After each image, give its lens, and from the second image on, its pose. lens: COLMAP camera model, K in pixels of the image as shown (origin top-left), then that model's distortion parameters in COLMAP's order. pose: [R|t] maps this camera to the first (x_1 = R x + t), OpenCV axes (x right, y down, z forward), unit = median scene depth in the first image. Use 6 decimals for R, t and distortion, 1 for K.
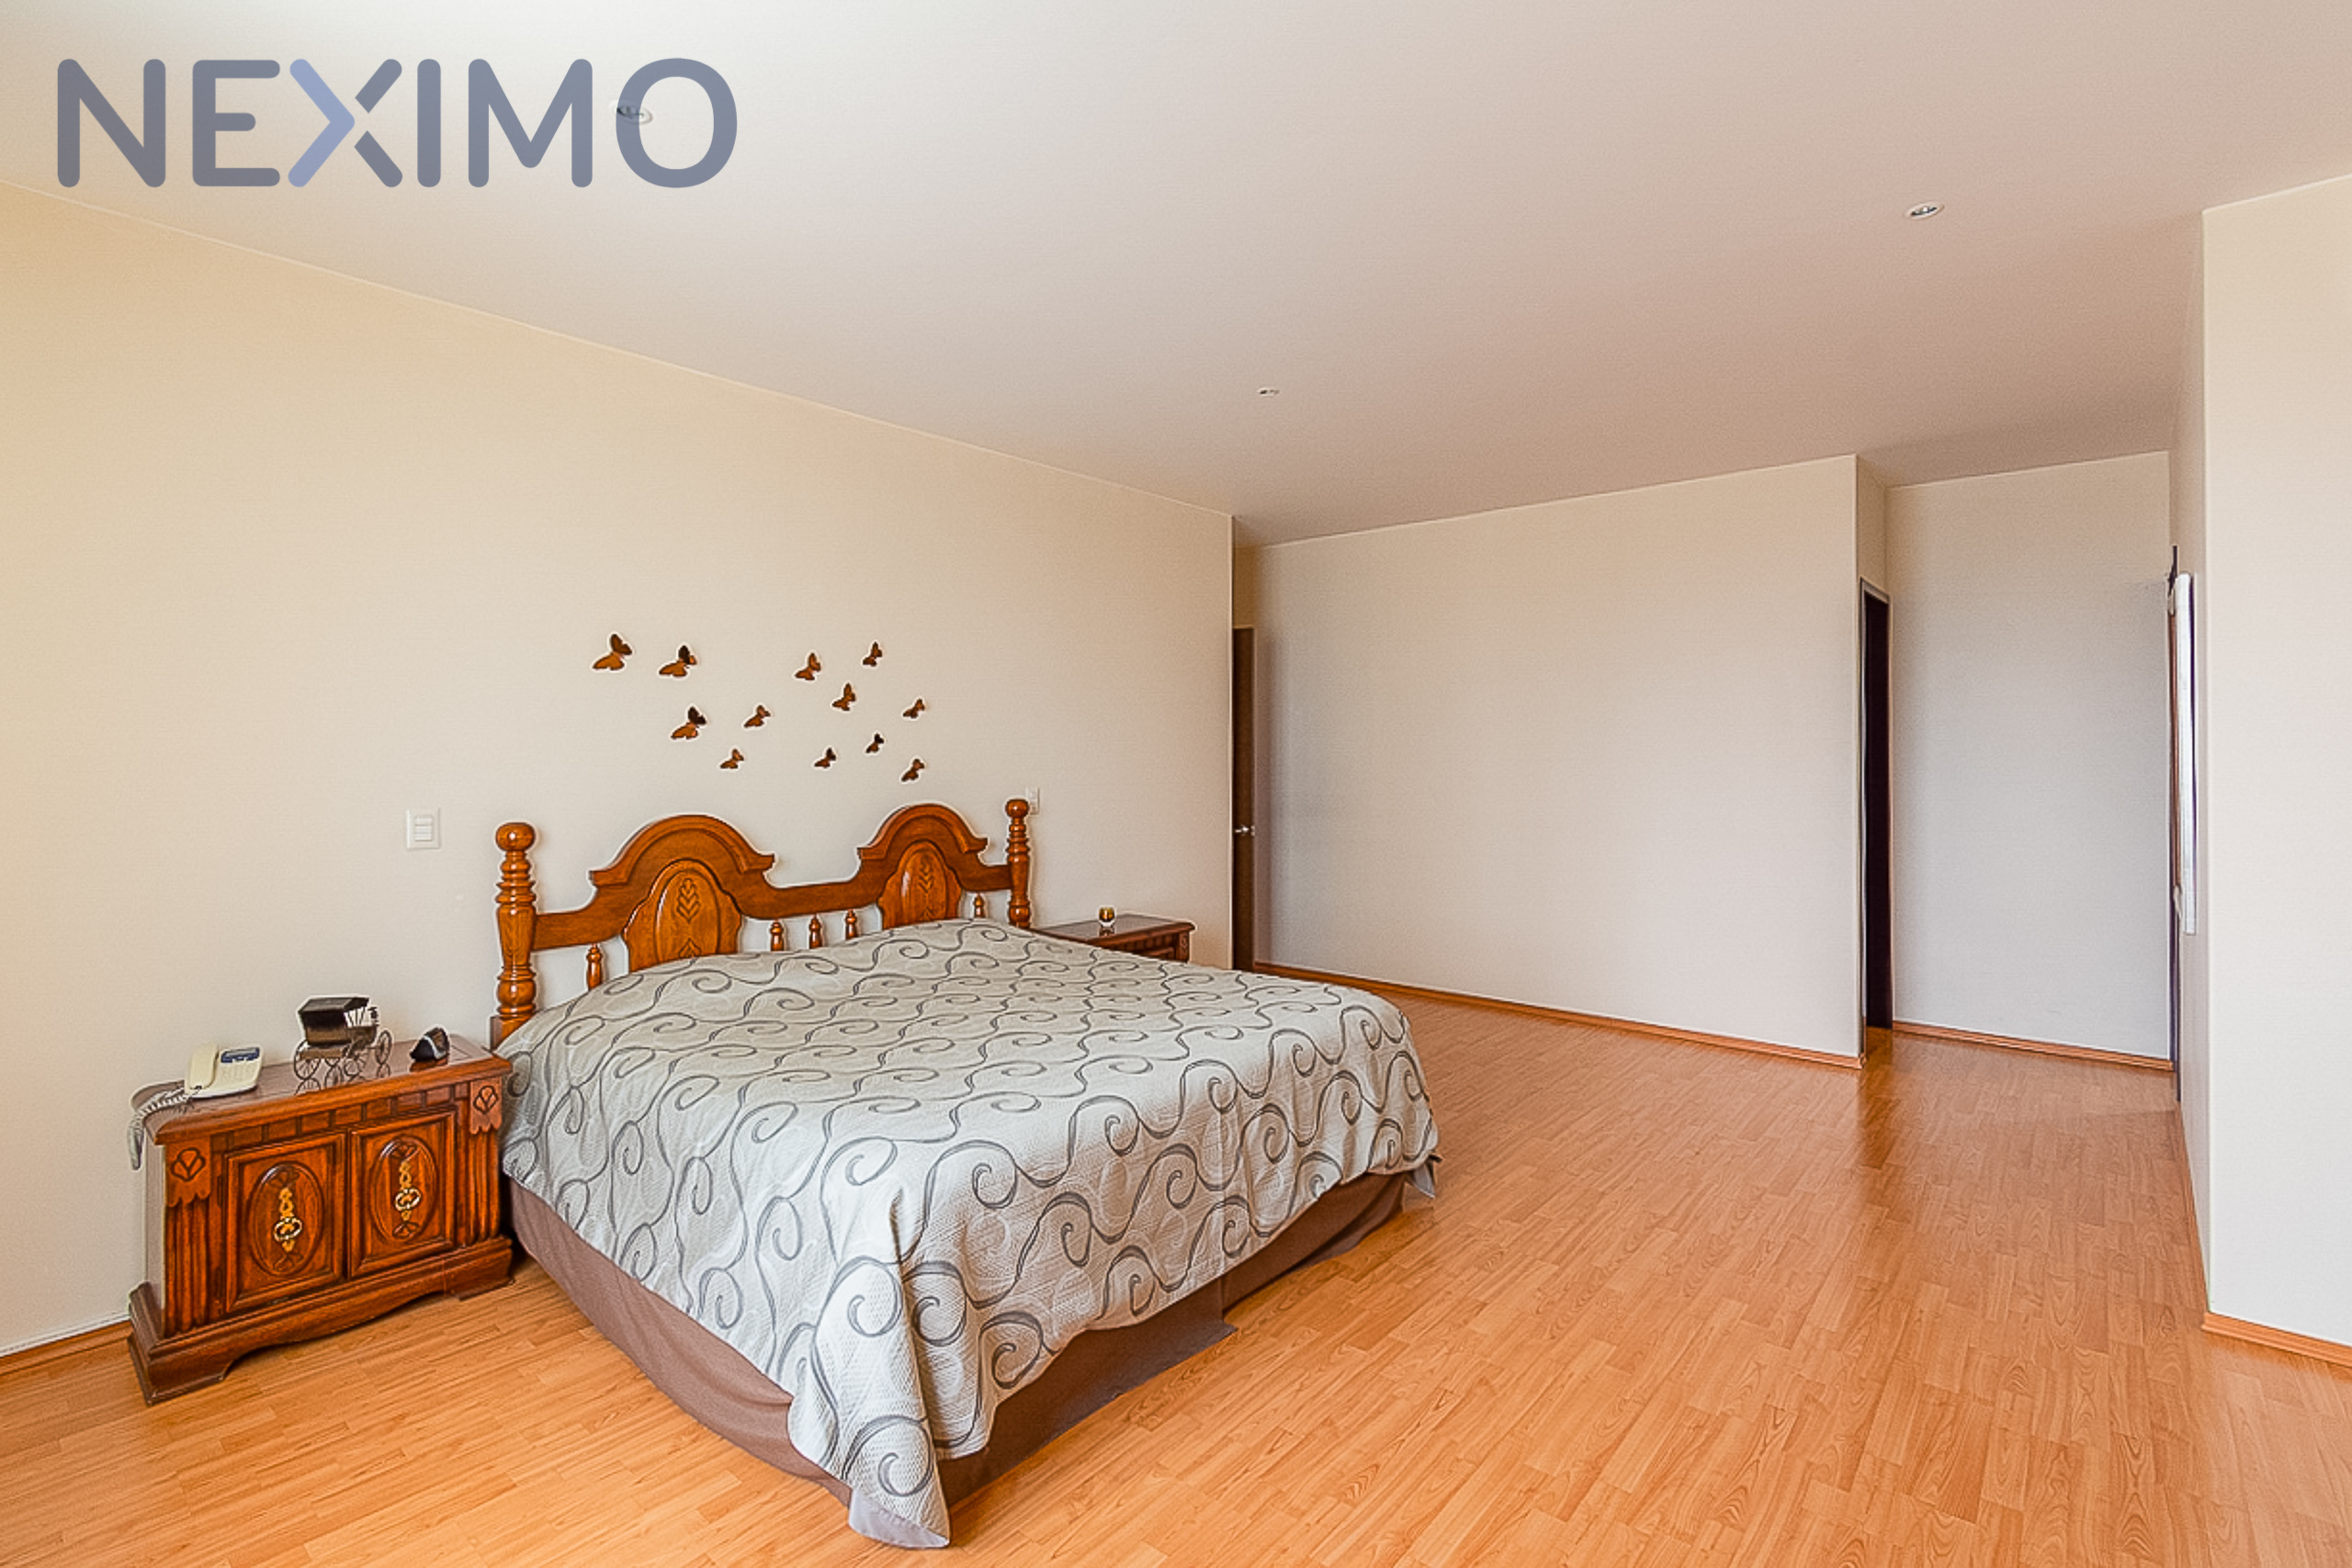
lens RADIAL K [[1074.7, 0, 1181.5], [0, 1074.7, 747.3], [0, 0, 1]] dist [0.000400, 0.000092]
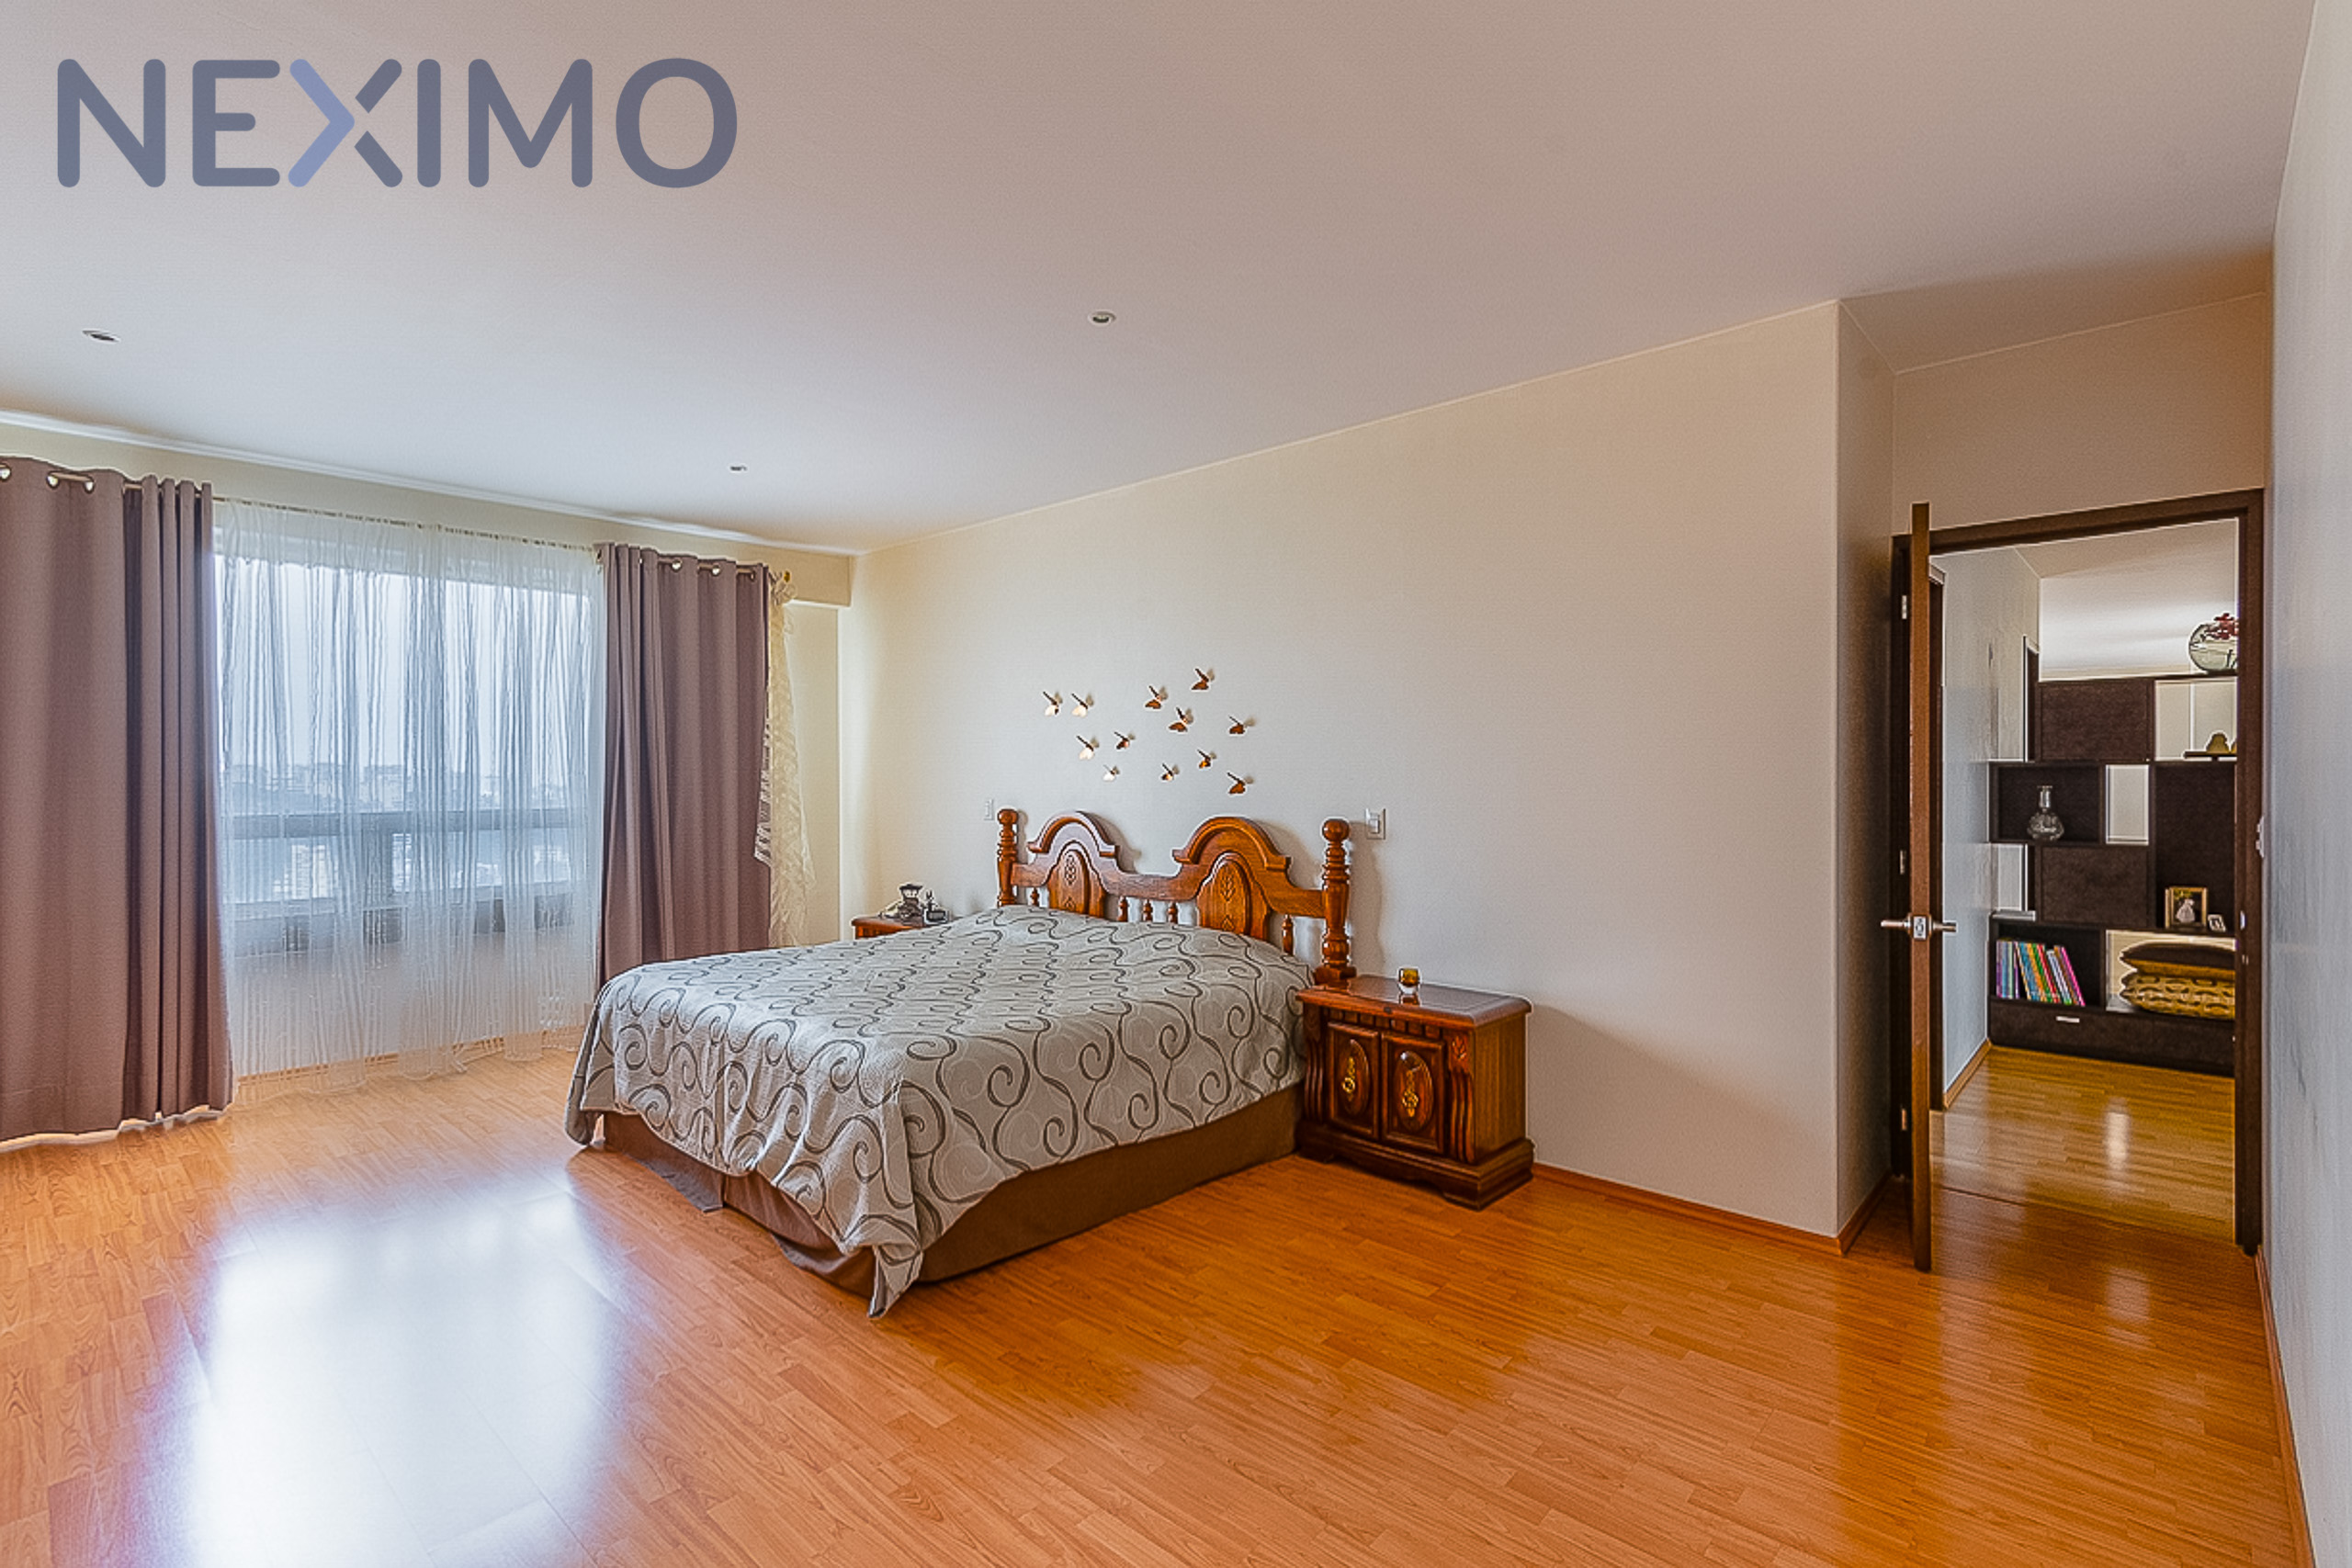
lens RADIAL K [[1074.7, 0, 1181.5], [0, 1074.7, 747.3], [0, 0, 1]] dist [0.000400, 0.000092]
pose [[-0.030623, -0.013525, -0.999439, 0.844156], [0.006730, 0.999883, -0.013737, -0.001403], [0.999508, -0.007146, -0.030528, 1.017232]]
